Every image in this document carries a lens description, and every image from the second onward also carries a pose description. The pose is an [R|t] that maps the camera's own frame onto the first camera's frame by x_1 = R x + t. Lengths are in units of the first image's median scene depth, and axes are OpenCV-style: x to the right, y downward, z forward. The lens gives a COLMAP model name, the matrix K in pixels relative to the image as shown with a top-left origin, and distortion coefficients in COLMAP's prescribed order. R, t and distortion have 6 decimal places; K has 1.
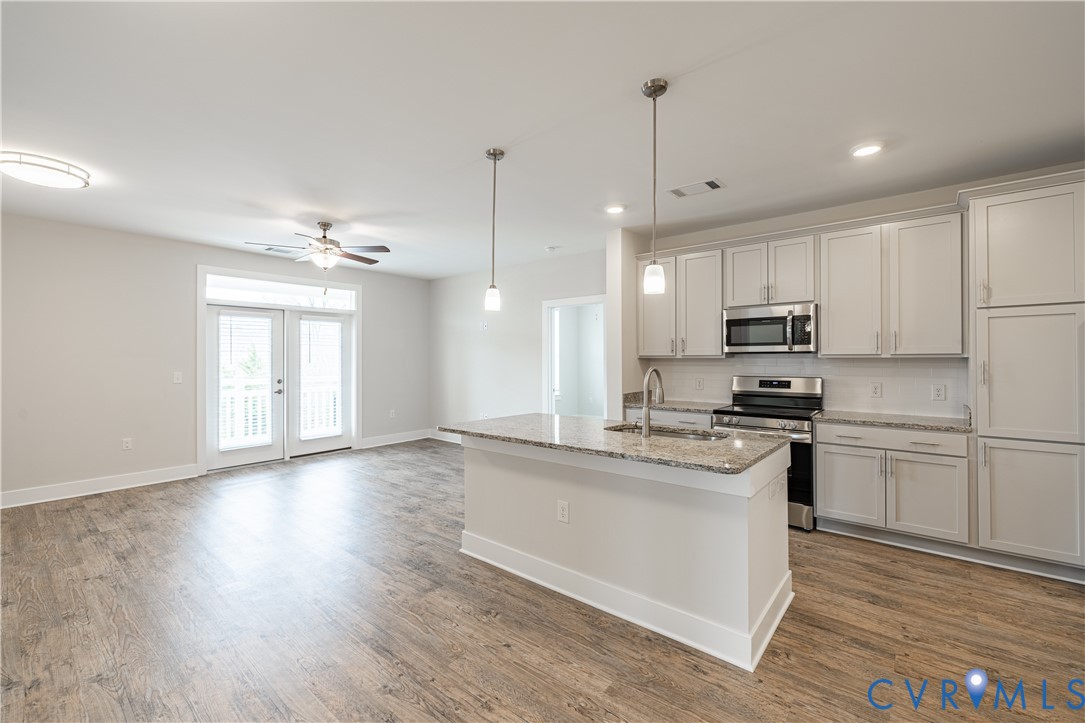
lens RADIAL K [[459.6, 0, 543.4], [0, 459.6, 353.3], [0, 0, 1]] dist [0.003886, -0.000733]
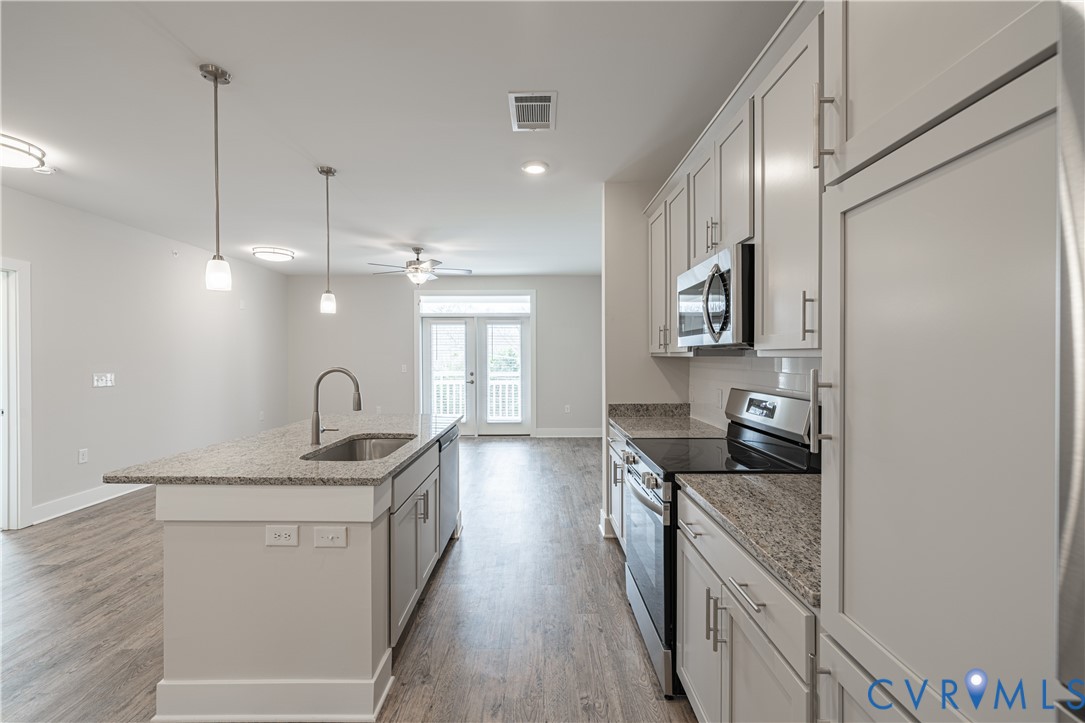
lens RADIAL K [[459.6, 0, 538.6], [0, 459.6, 358.4], [0, 0, 1]] dist [0.003886, -0.000733]
pose [[0.633410, 0.004756, -0.773801, 0.729831], [0.010800, 0.999829, 0.014985, 0.001515], [0.773741, -0.017849, 0.633251, 0.472708]]
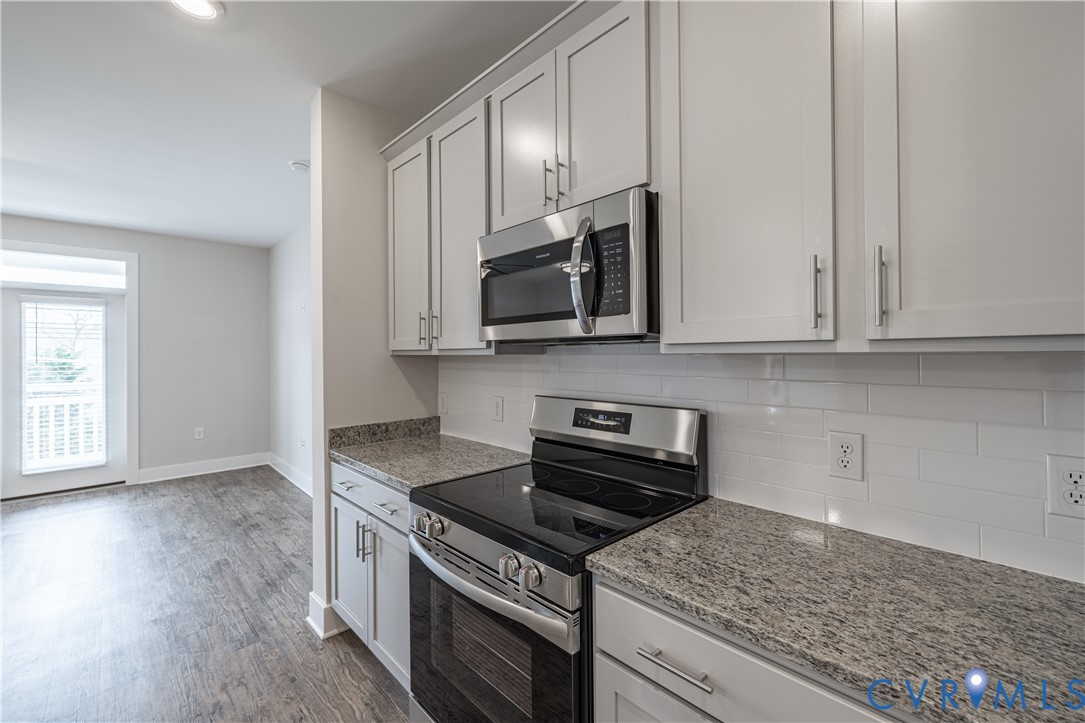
lens RADIAL K [[459.6, 0, 541.6], [0, 459.6, 350.5], [0, 0, 1]] dist [0.003886, -0.000733]
pose [[0.991125, -0.007413, -0.132723, 0.495758], [0.008425, 0.999940, 0.007062, 0.003685], [0.132663, -0.008118, 0.991128, 0.589125]]
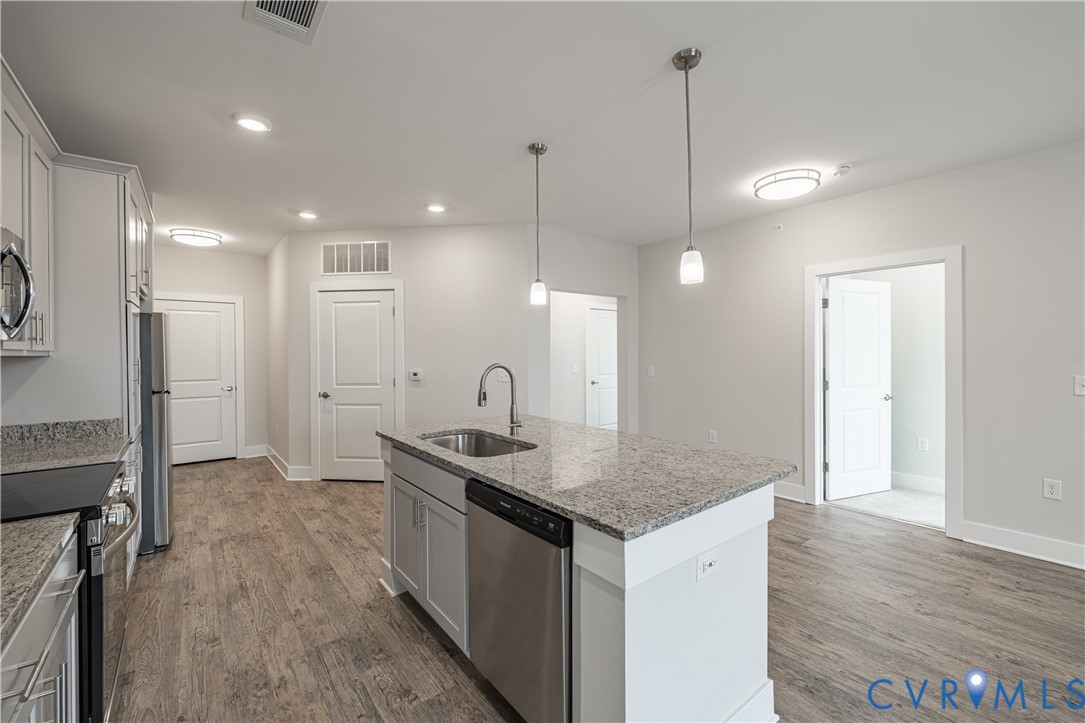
lens RADIAL K [[459.6, 0, 542.3], [0, 459.6, 355.4], [0, 0, 1]] dist [0.003886, -0.000733]
pose [[-0.974451, 0.006040, 0.224519, -0.032418], [0.004697, 0.999968, -0.006514, 0.012301], [-0.224551, -0.005293, -0.974448, 1.181950]]
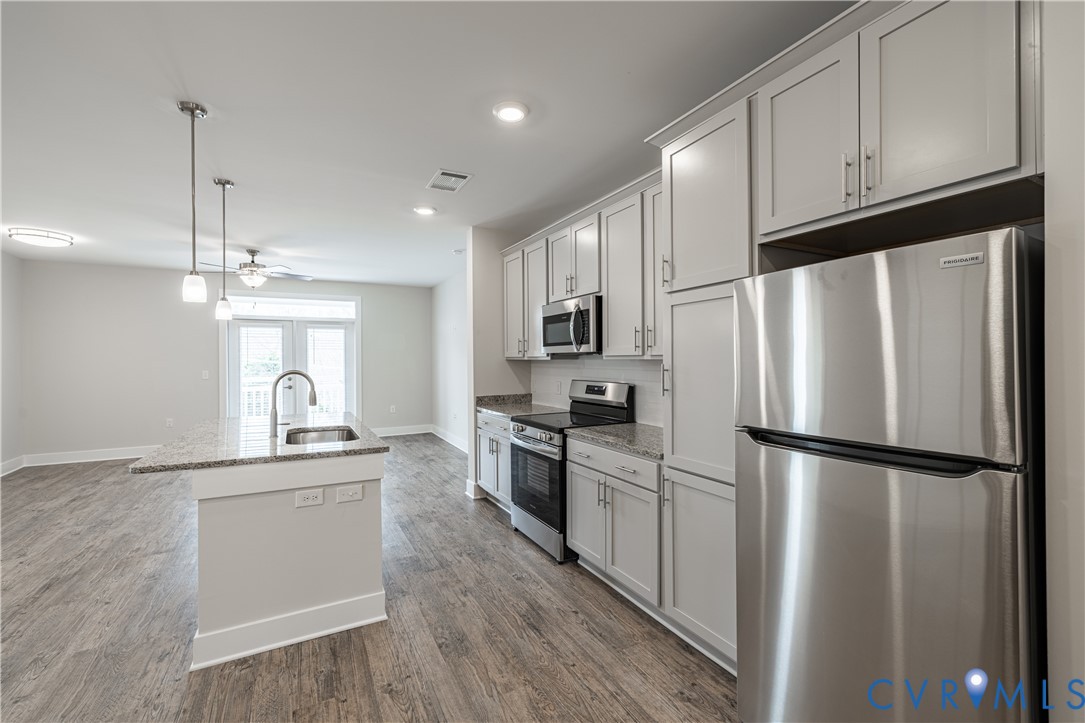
lens RADIAL K [[459.6, 0, 541.3], [0, 459.6, 357.2], [0, 0, 1]] dist [0.003886, -0.000733]
pose [[0.924067, -0.005659, -0.382188, 0.723469], [0.010226, 0.999899, 0.009920, -0.003596], [0.382093, -0.013075, 0.924031, 0.166399]]
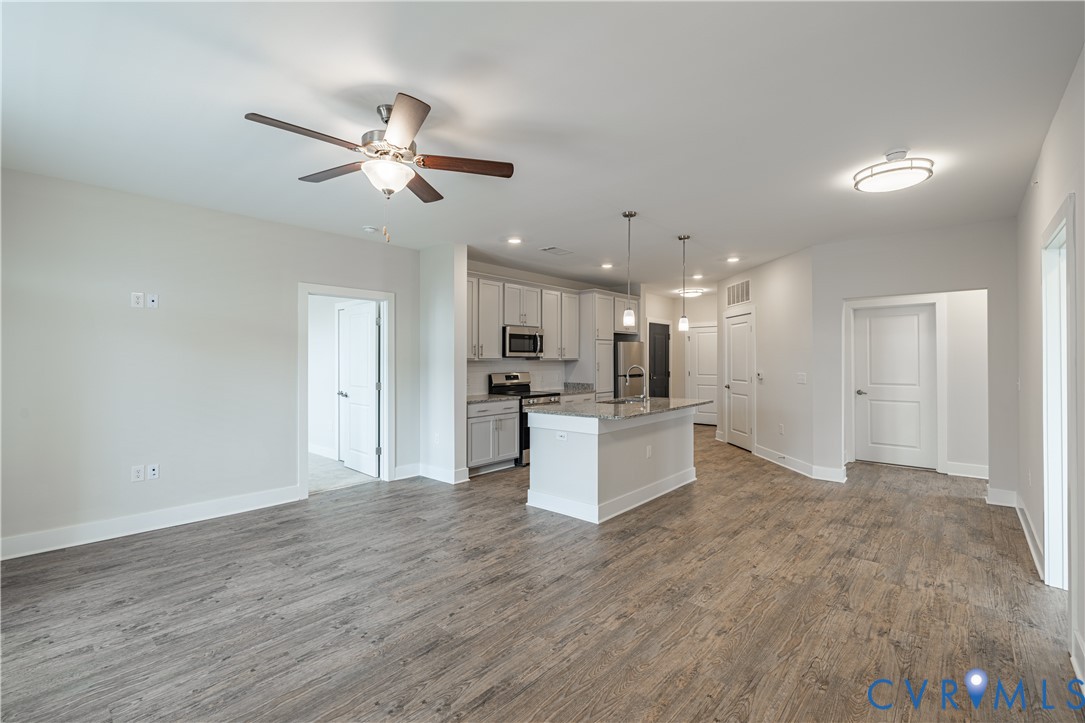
lens RADIAL K [[472.1, 0, 550.0], [0, 472.1, 361.7], [0, 0, 1]] dist [-0.008415, 0.001156]
pose [[0.022471, -0.003254, 0.999742, -1.043888], [-0.009209, 0.999952, 0.003461, 0.007221], [-0.999705, -0.009284, 0.022439, 0.822283]]
